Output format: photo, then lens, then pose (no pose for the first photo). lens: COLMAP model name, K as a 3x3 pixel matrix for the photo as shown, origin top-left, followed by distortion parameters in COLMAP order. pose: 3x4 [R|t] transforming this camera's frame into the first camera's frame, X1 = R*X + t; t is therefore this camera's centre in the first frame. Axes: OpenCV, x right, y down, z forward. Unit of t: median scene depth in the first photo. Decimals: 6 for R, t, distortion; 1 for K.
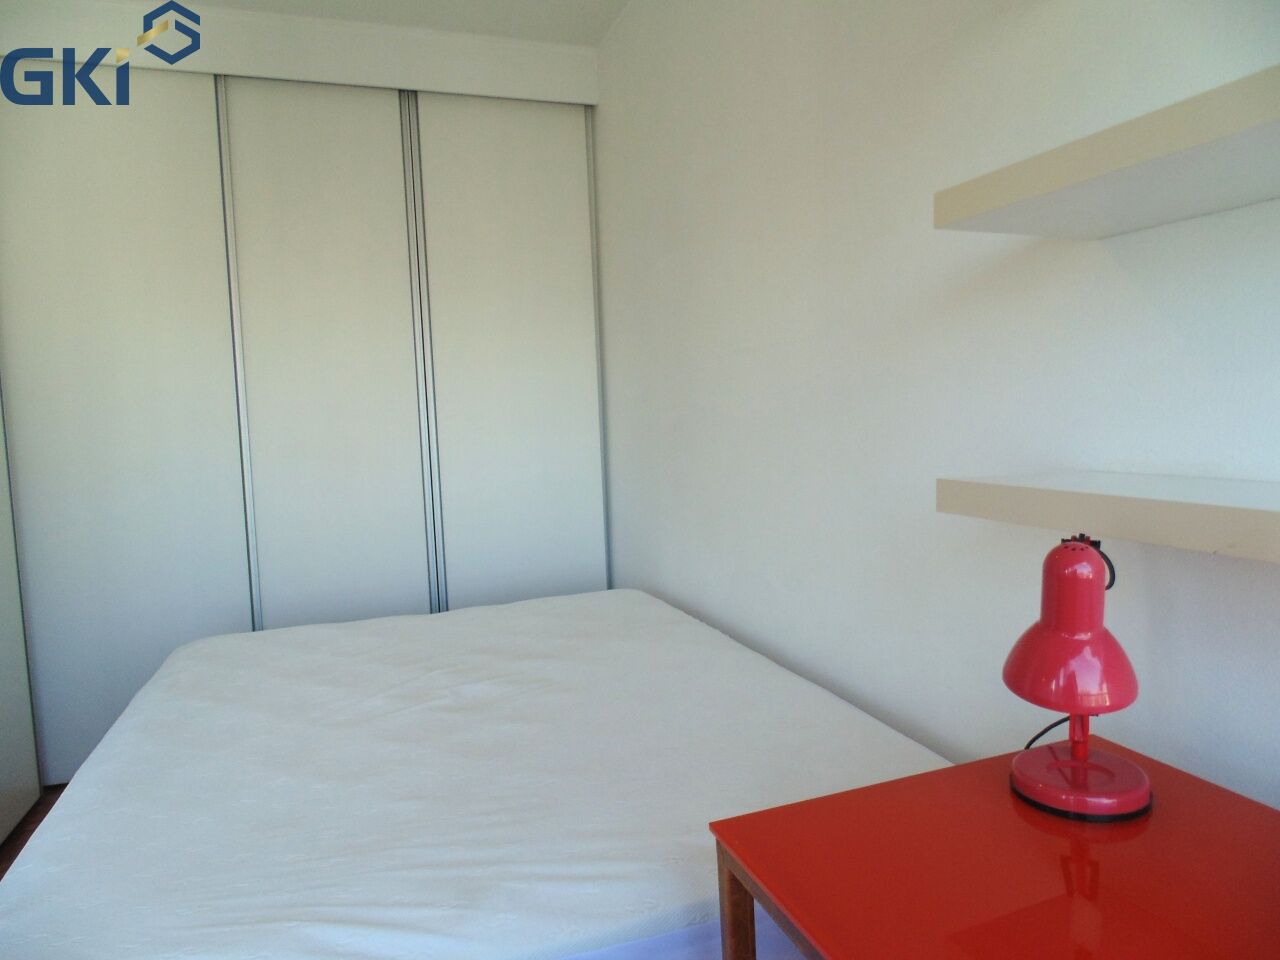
lens RADIAL K [[853.4, 0, 658.6], [0, 853.4, 466.5], [0, 0, 1]] dist [-0.010415, -0.000788]
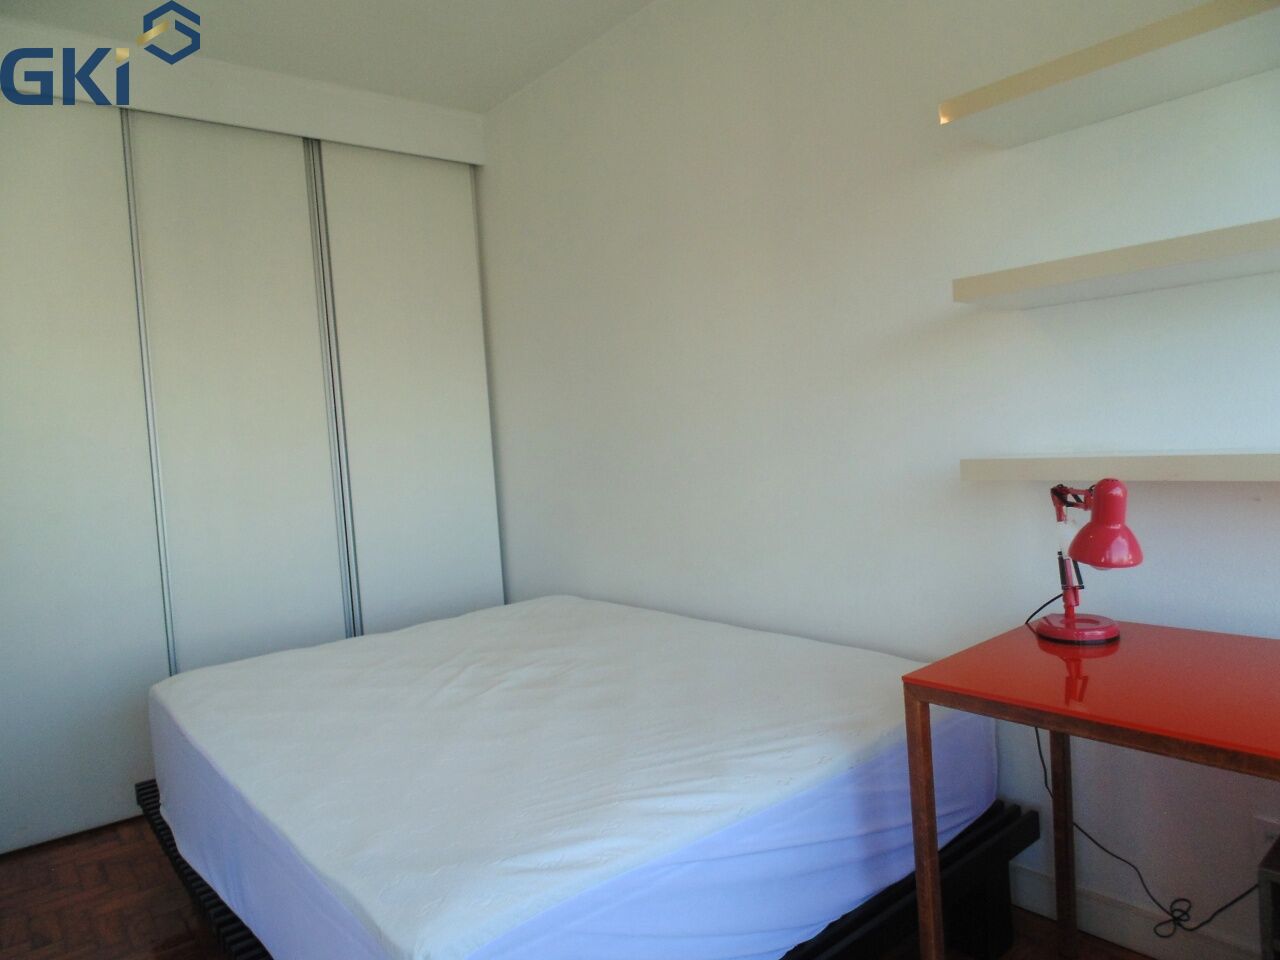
lens RADIAL K [[853.4, 0, 639.3], [0, 853.4, 471.8], [0, 0, 1]] dist [-0.010415, -0.000788]
pose [[0.941303, -0.038688, 0.335337, -0.283321], [0.051331, 0.998263, -0.028917, 0.018751], [-0.333636, 0.044432, 0.941654, -0.104477]]
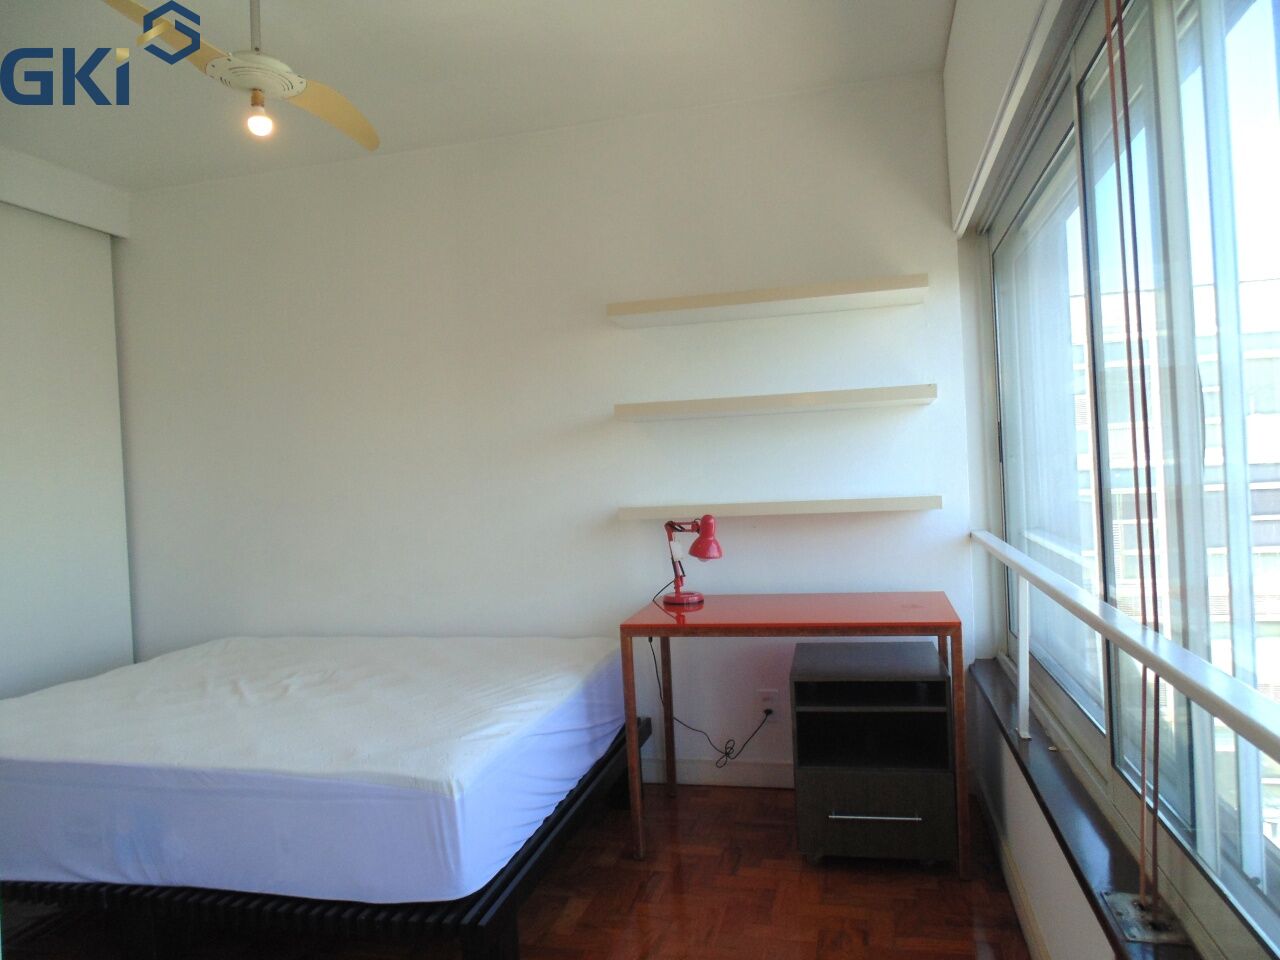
lens RADIAL K [[853.4, 0, 649.0], [0, 853.4, 483.1], [0, 0, 1]] dist [-0.010415, -0.000788]
pose [[0.556049, 0.002647, 0.831145, -0.691273], [0.082431, 0.994889, -0.058316, 0.037286], [-0.827051, 0.100938, 0.552989, -0.215175]]
